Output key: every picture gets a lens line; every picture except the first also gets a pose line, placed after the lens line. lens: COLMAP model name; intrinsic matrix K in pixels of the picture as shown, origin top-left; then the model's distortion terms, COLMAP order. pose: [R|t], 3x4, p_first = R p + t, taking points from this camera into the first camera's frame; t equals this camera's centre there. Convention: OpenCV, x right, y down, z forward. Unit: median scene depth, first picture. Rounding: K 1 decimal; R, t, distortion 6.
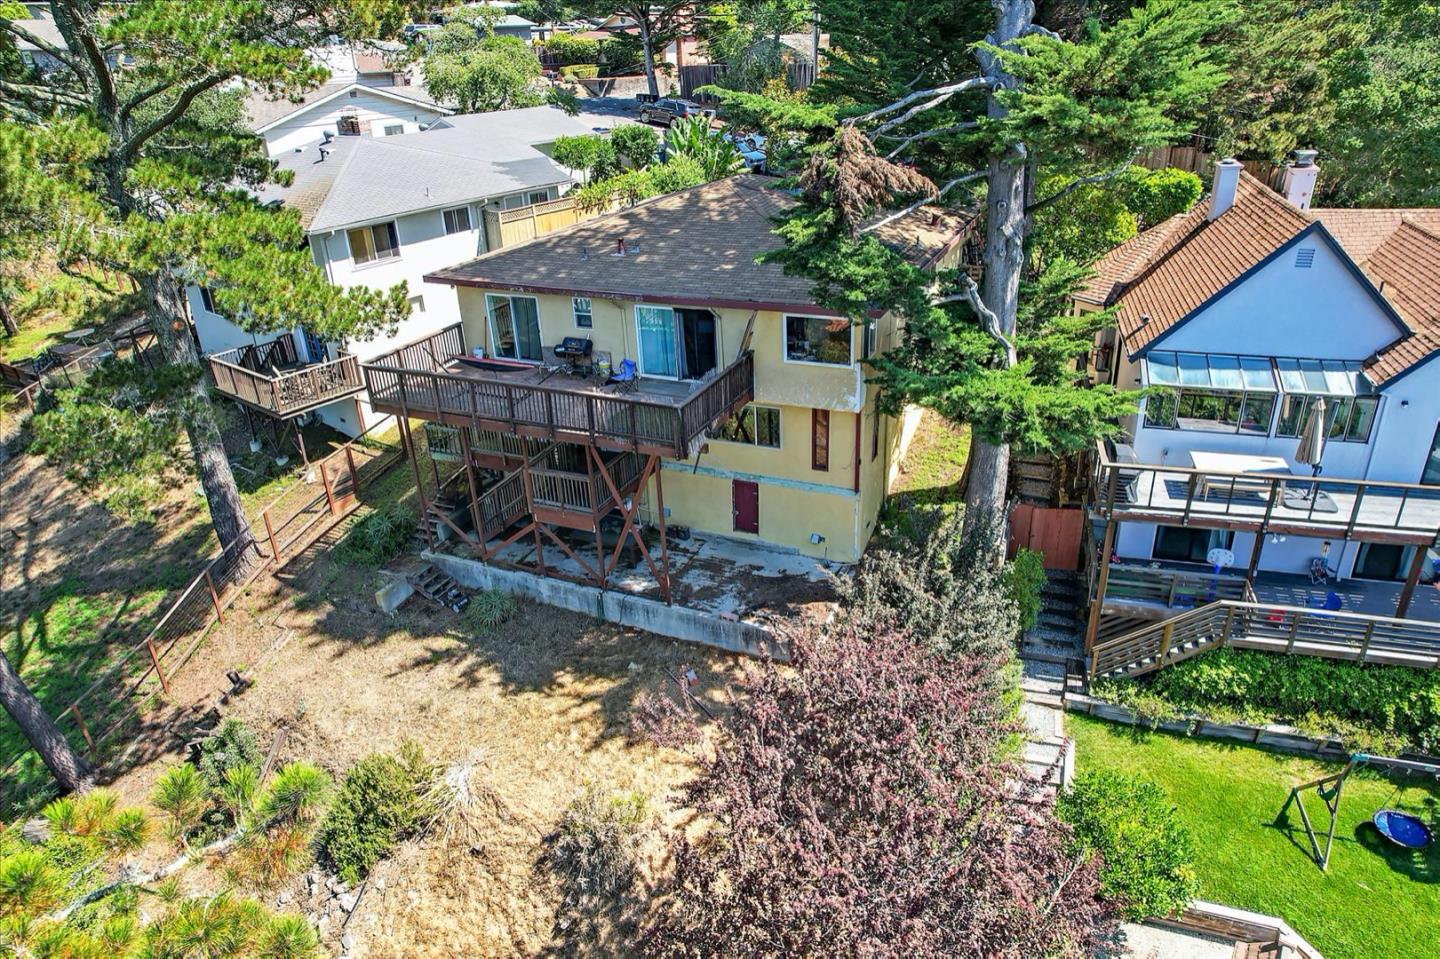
lens RADIAL K [[915.0, 0, 720.0], [0, 915.0, 479.5], [0, 0, 1]] dist [-0.042311, -0.000218]
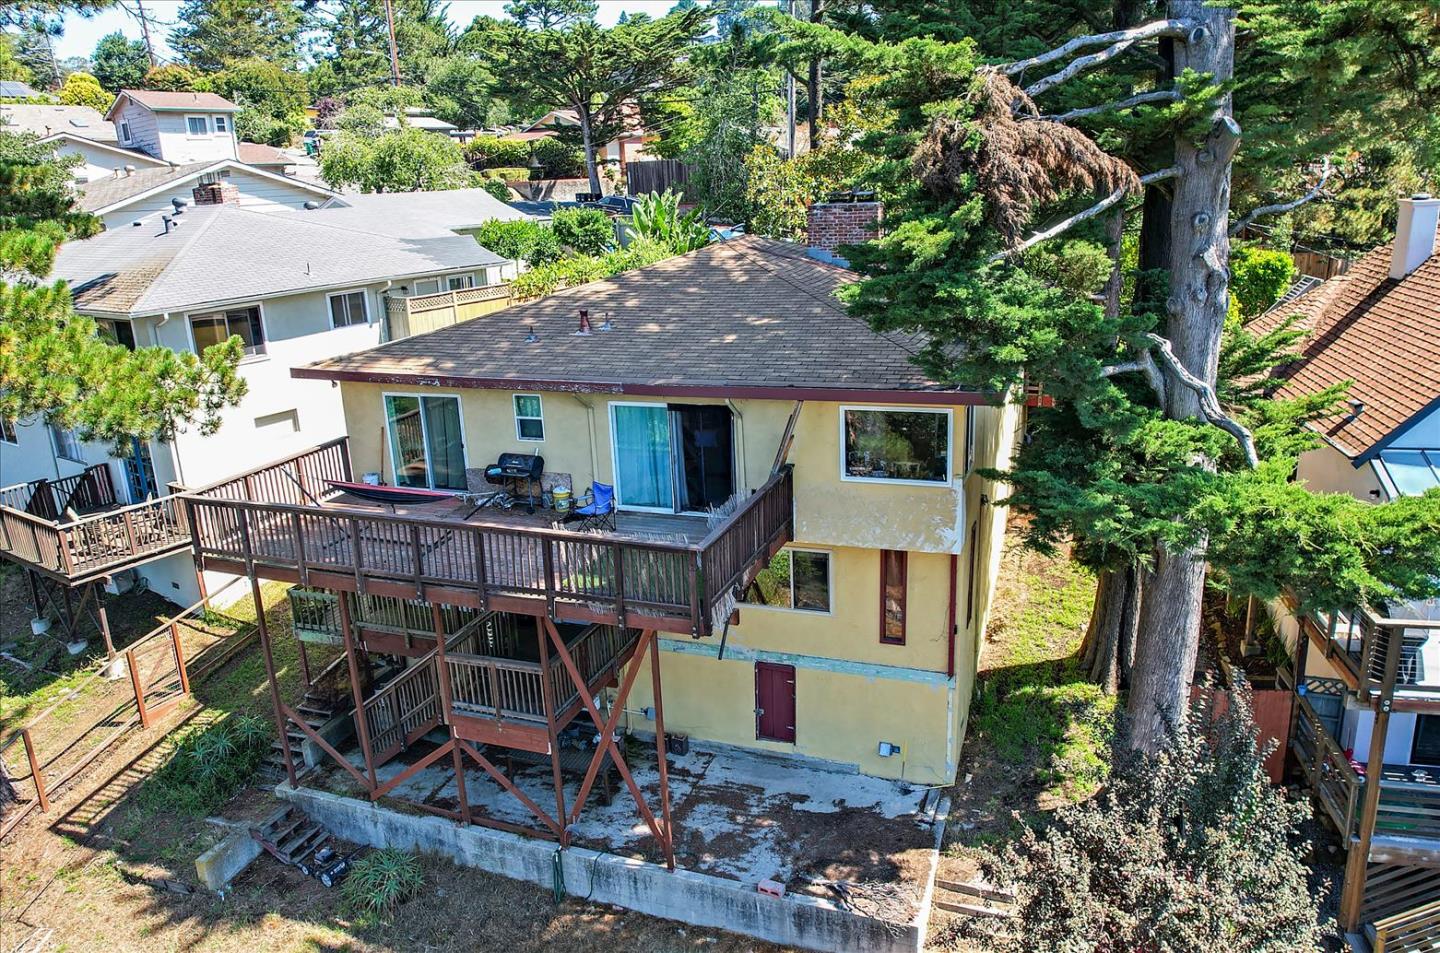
lens RADIAL K [[1043.2, 0, 720.0], [0, 1043.2, 476.5], [0, 0, 1]] dist [-0.045511, 0.007973]
pose [[0.998206, -0.019253, 0.056695, -0.052643], [0.028156, 0.986601, -0.160701, -0.011690], [-0.052841, 0.162009, 0.985373, 0.237543]]
